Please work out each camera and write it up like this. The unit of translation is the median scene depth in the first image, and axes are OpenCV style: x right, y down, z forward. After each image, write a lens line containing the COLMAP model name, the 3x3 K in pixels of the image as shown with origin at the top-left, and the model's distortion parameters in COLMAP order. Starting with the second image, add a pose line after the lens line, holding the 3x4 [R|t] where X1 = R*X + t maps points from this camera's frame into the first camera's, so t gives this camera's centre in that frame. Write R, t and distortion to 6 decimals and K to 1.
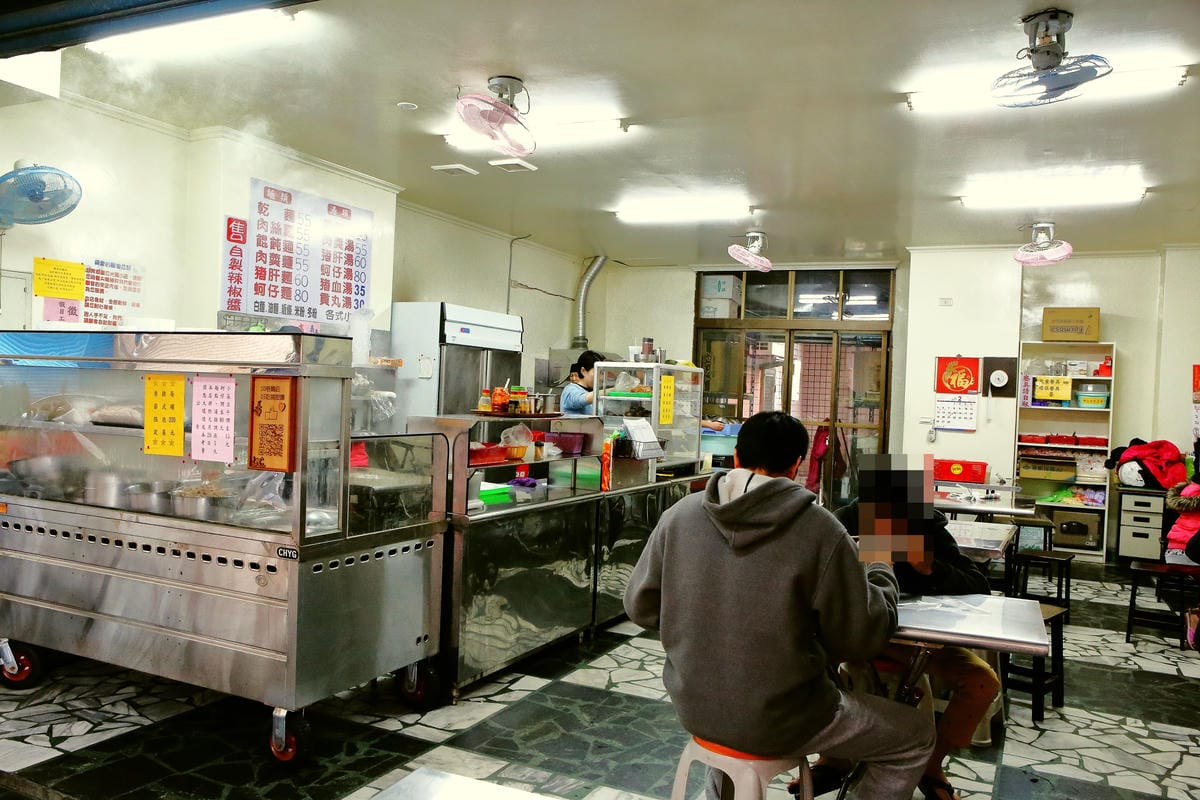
lens RADIAL K [[961.7, 0, 597.8], [0, 961.7, 400.2], [0, 0, 1]] dist [0.001138, 0.000678]
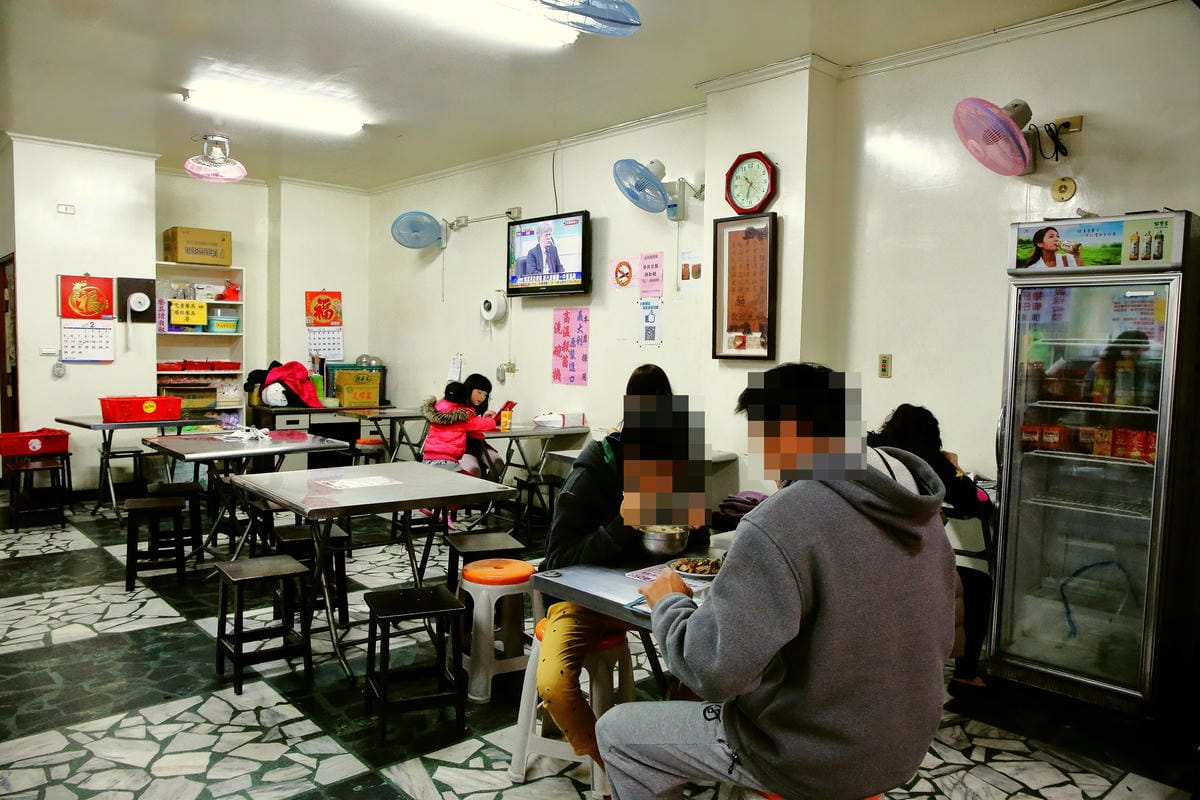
lens RADIAL K [[879.2, 0, 598.8], [0, 879.2, 403.3], [0, 0, 1]] dist [0.004843, 0.002290]
pose [[0.411432, -0.096389, 0.906329, -0.163446], [0.004275, 0.994585, 0.103835, -0.011963], [-0.911431, -0.038846, 0.409616, 0.263807]]
